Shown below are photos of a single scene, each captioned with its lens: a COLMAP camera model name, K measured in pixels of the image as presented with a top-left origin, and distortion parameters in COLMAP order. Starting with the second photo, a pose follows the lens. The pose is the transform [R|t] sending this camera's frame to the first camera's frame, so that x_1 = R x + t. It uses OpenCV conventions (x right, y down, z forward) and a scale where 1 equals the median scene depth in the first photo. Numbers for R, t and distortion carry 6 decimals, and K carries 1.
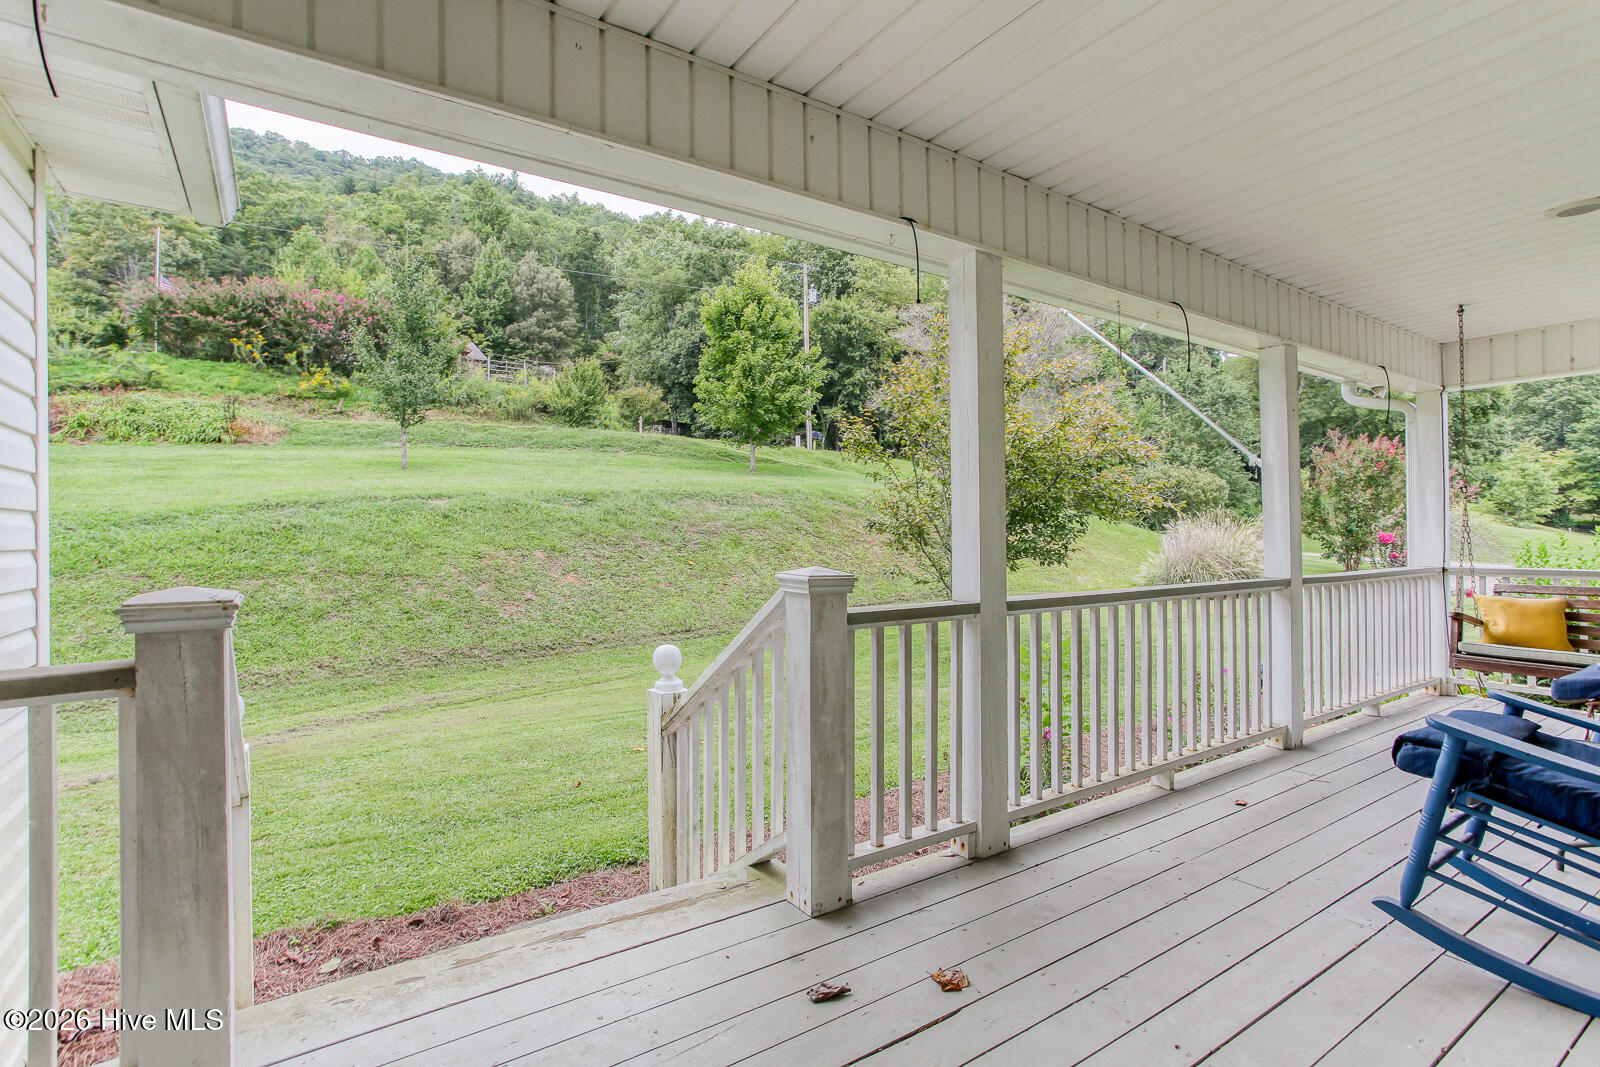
lens RADIAL K [[769.3, 0, 815.5], [0, 769.3, 527.9], [0, 0, 1]] dist [-0.002054, -0.000018]
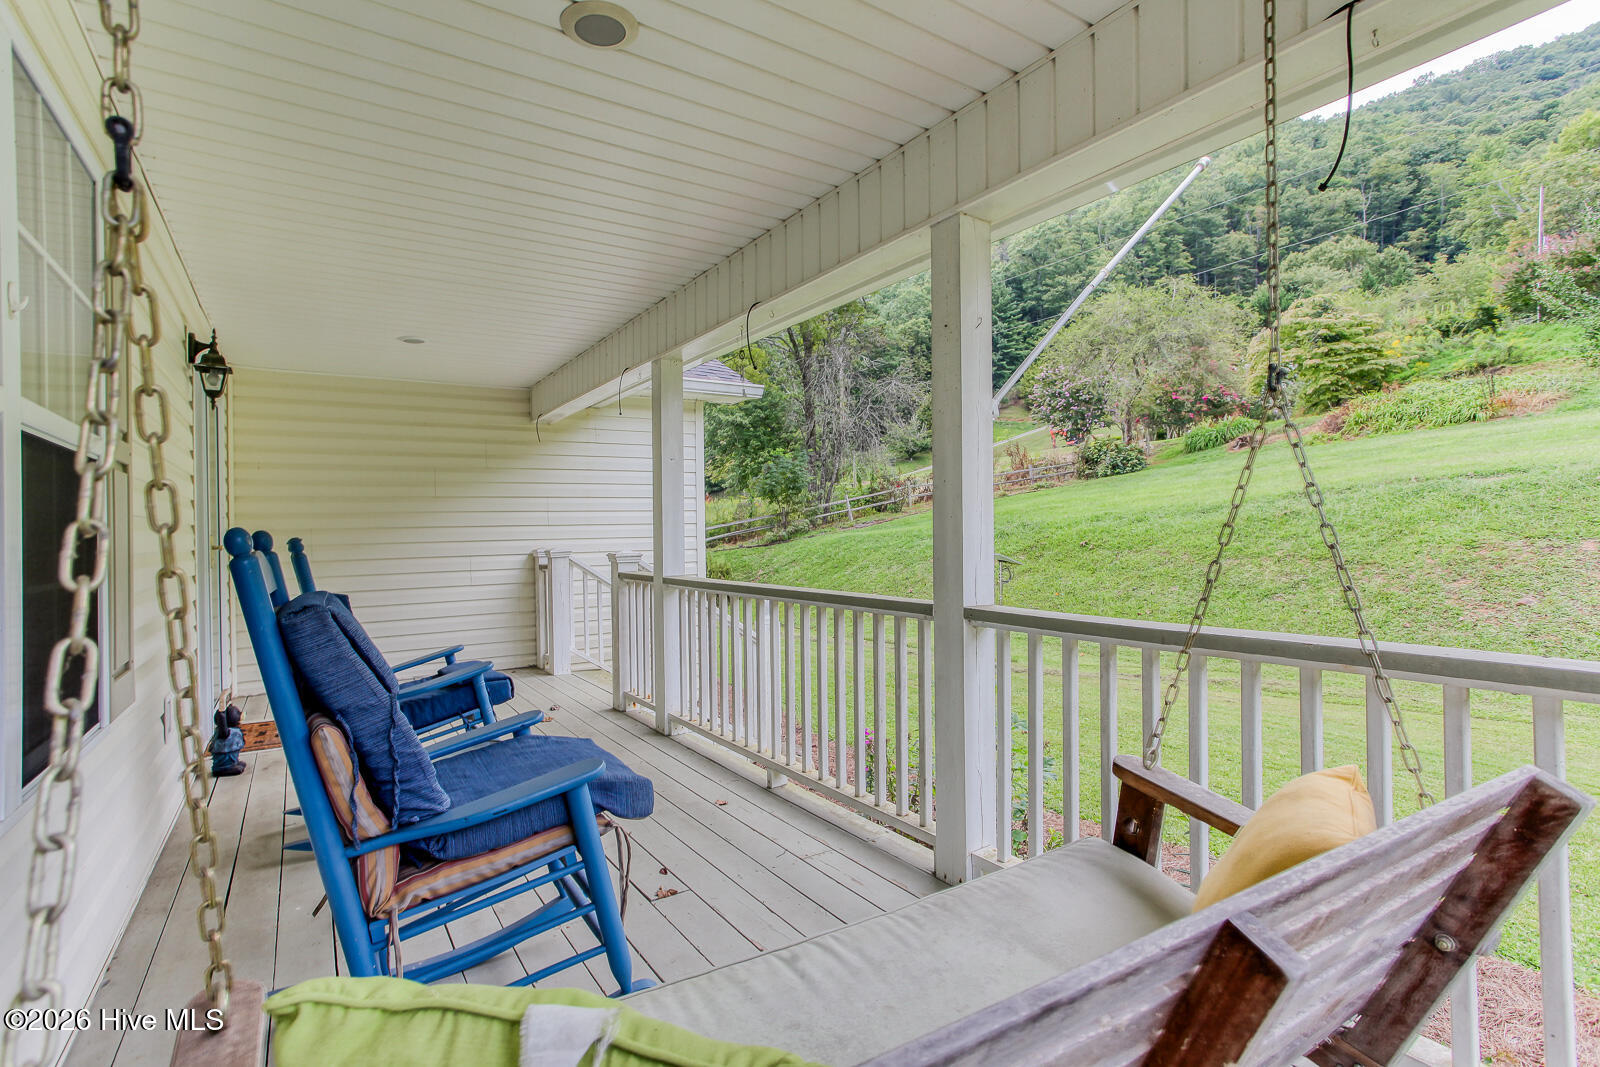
lens RADIAL K [[774.8, 0, 776.8], [0, 774.8, 514.3], [0, 0, 1]] dist [-0.035620, 0.026022]
pose [[-0.019537, -0.009731, -0.999762, 1.055143], [0.019293, 0.999763, -0.010108, -0.005636], [0.999623, -0.019486, -0.019344, 0.741865]]
